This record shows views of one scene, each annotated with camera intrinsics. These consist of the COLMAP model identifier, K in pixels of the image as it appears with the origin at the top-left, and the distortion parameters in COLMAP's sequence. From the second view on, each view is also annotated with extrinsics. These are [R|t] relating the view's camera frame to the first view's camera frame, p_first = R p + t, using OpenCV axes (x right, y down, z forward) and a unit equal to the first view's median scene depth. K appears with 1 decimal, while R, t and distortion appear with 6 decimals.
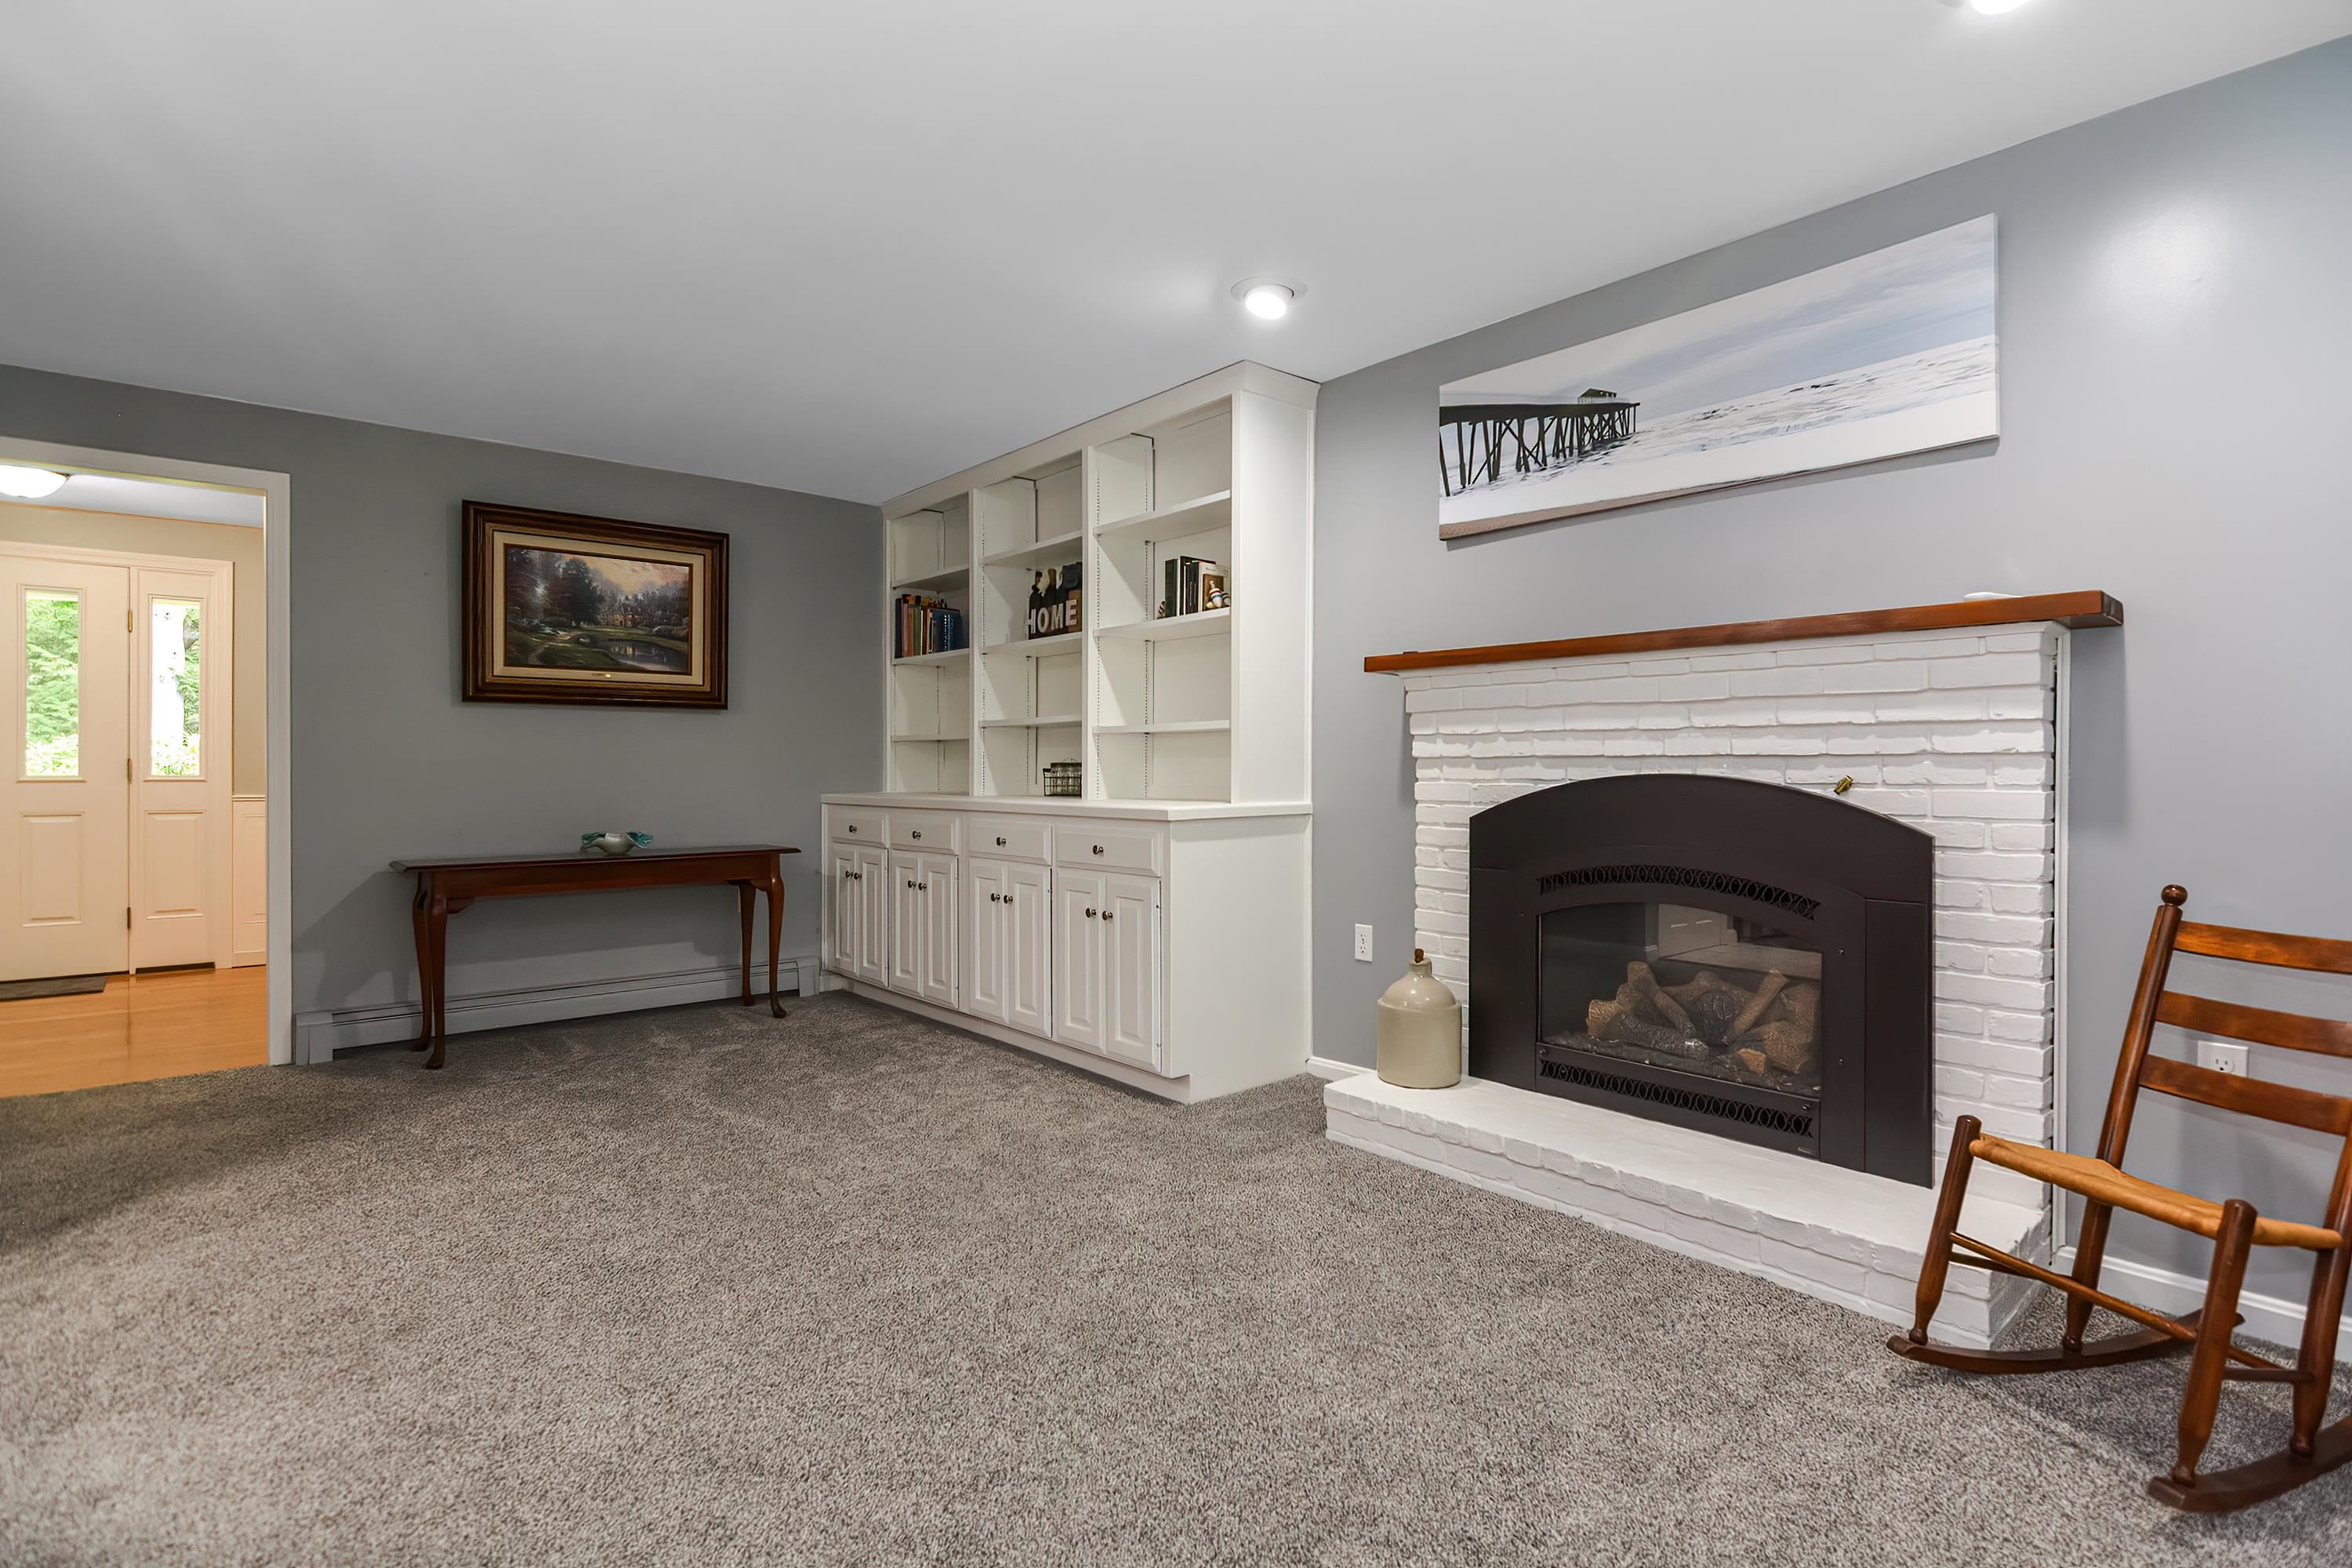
lens RADIAL K [[1125.8, 0, 1181.0], [0, 1125.8, 773.4], [0, 0, 1]] dist [-0.001585, -0.000656]
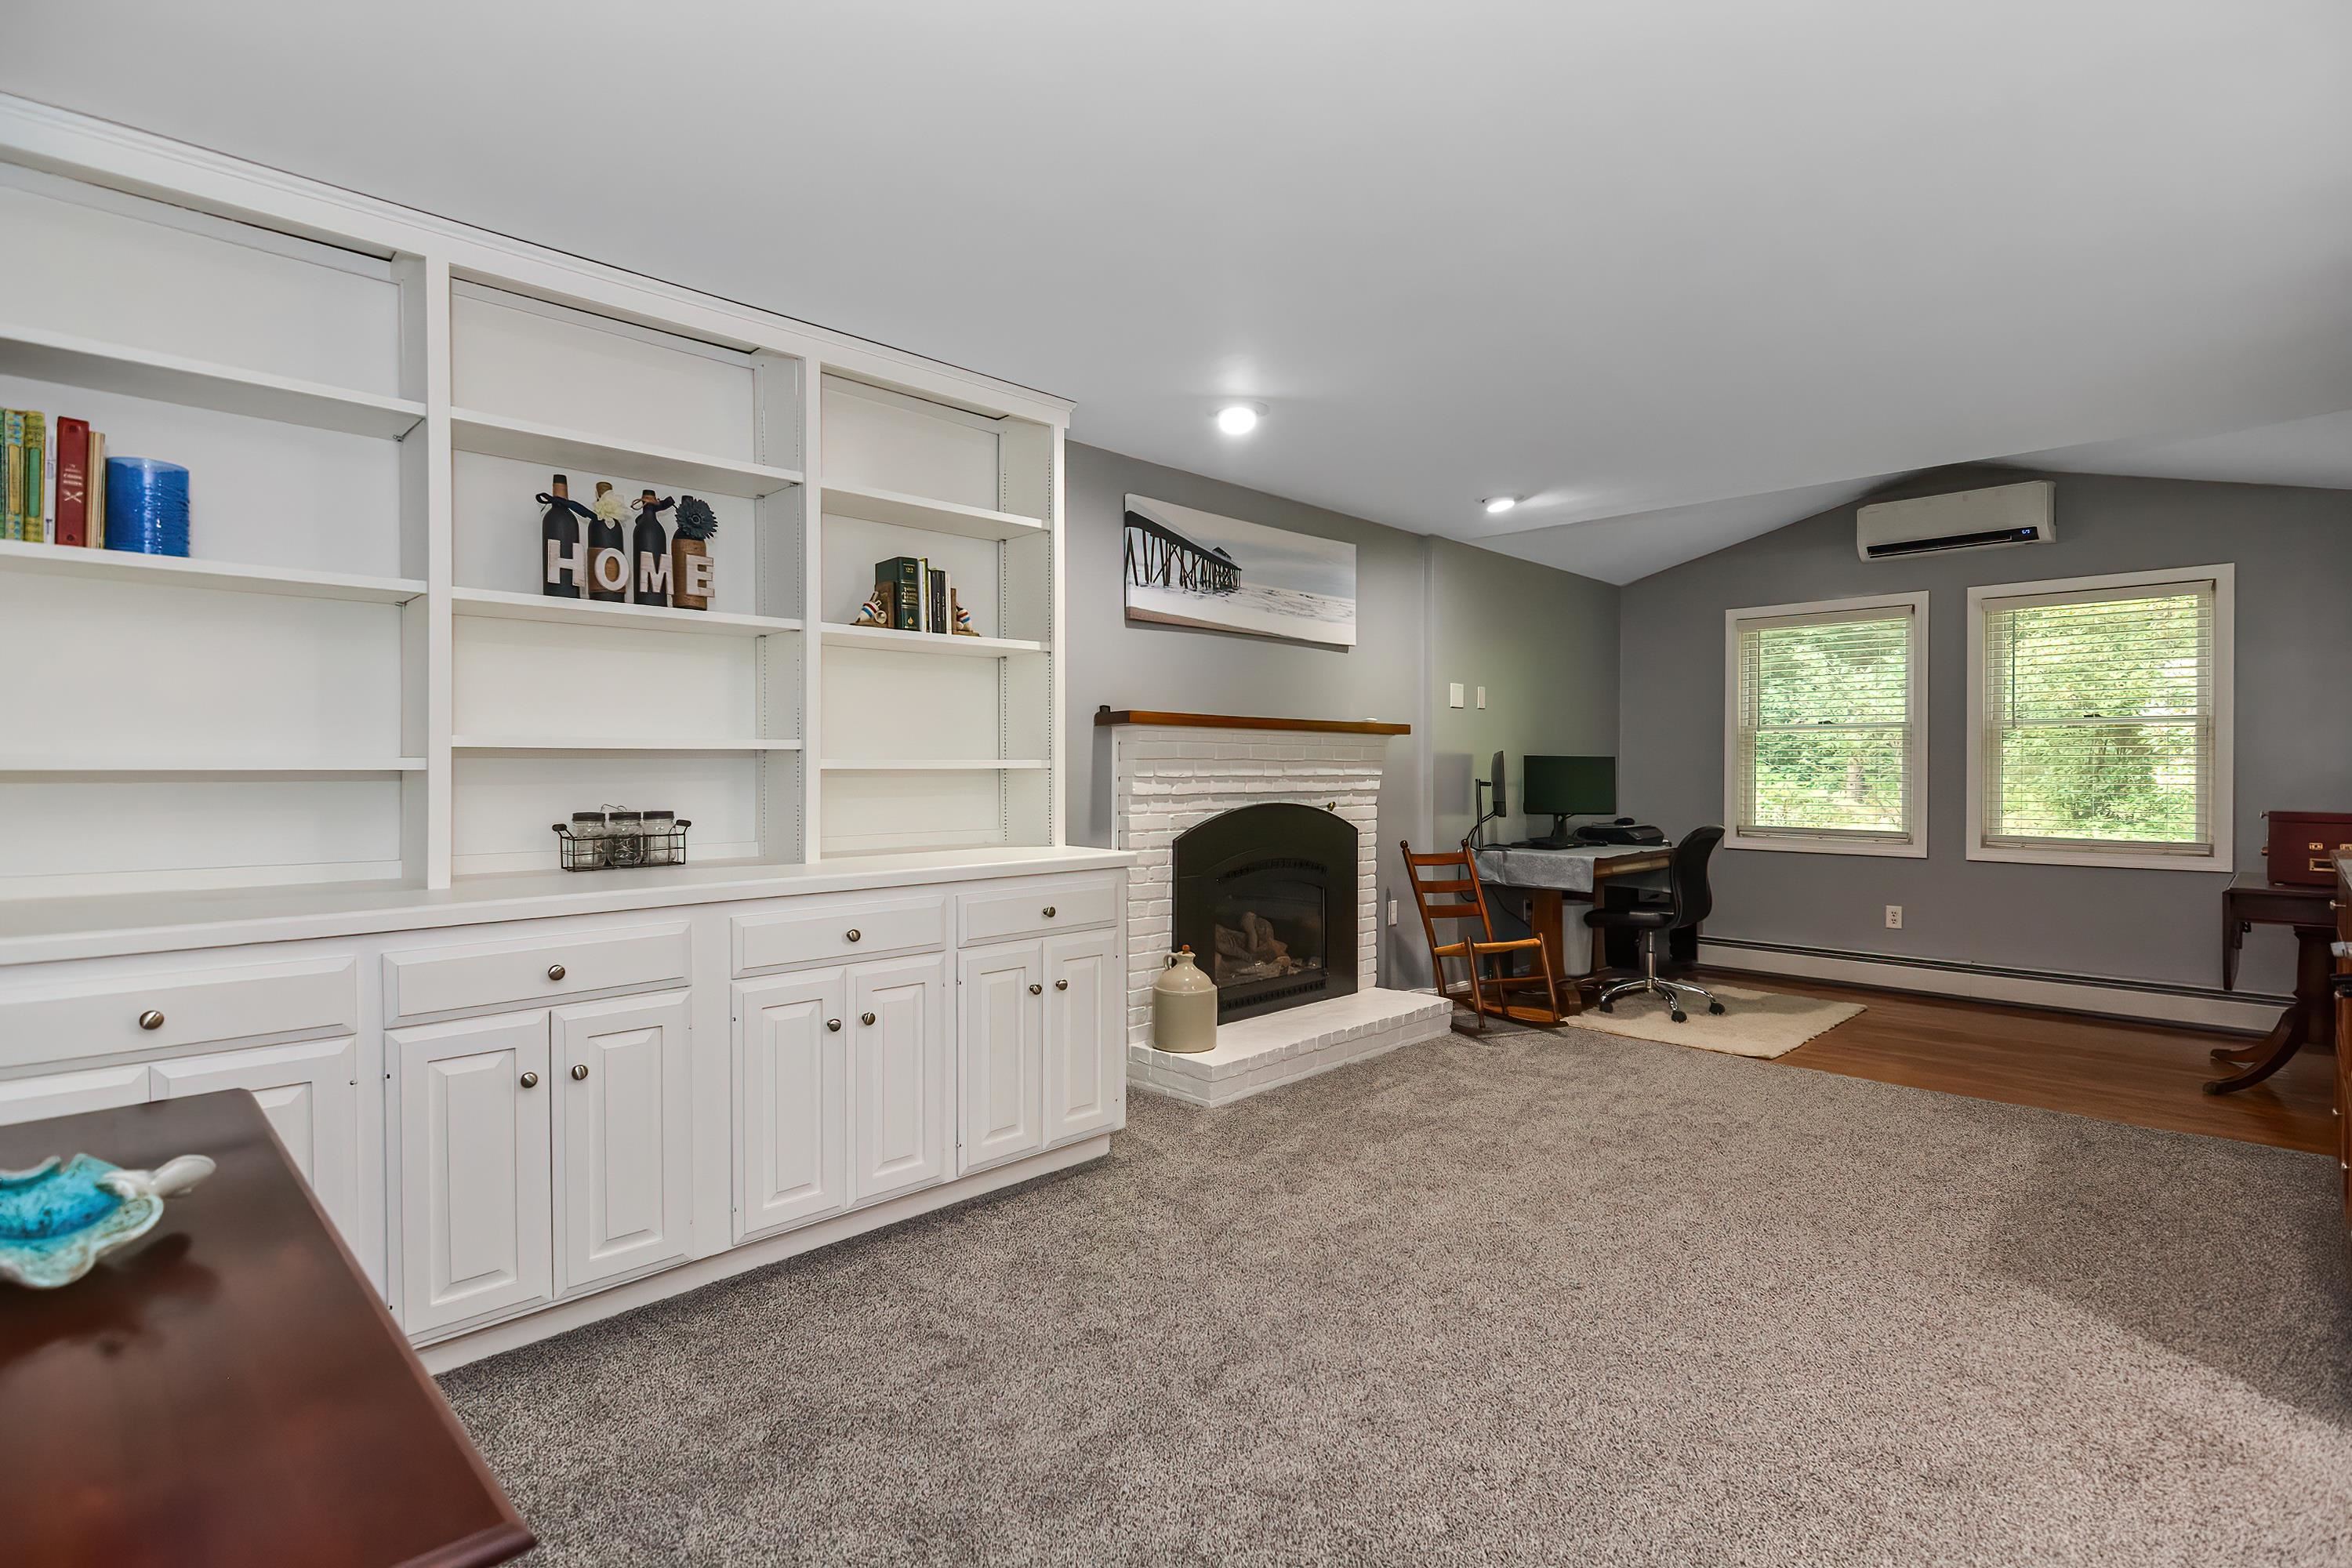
lens RADIAL K [[1125.8, 0, 1176.0], [0, 1125.8, 778.6], [0, 0, 1]] dist [-0.001585, -0.000656]
pose [[-0.074740, -0.009310, 0.997160, -0.717237], [0.008017, 0.999918, 0.009936, -0.031465], [-0.997171, 0.008737, -0.074659, 0.744567]]
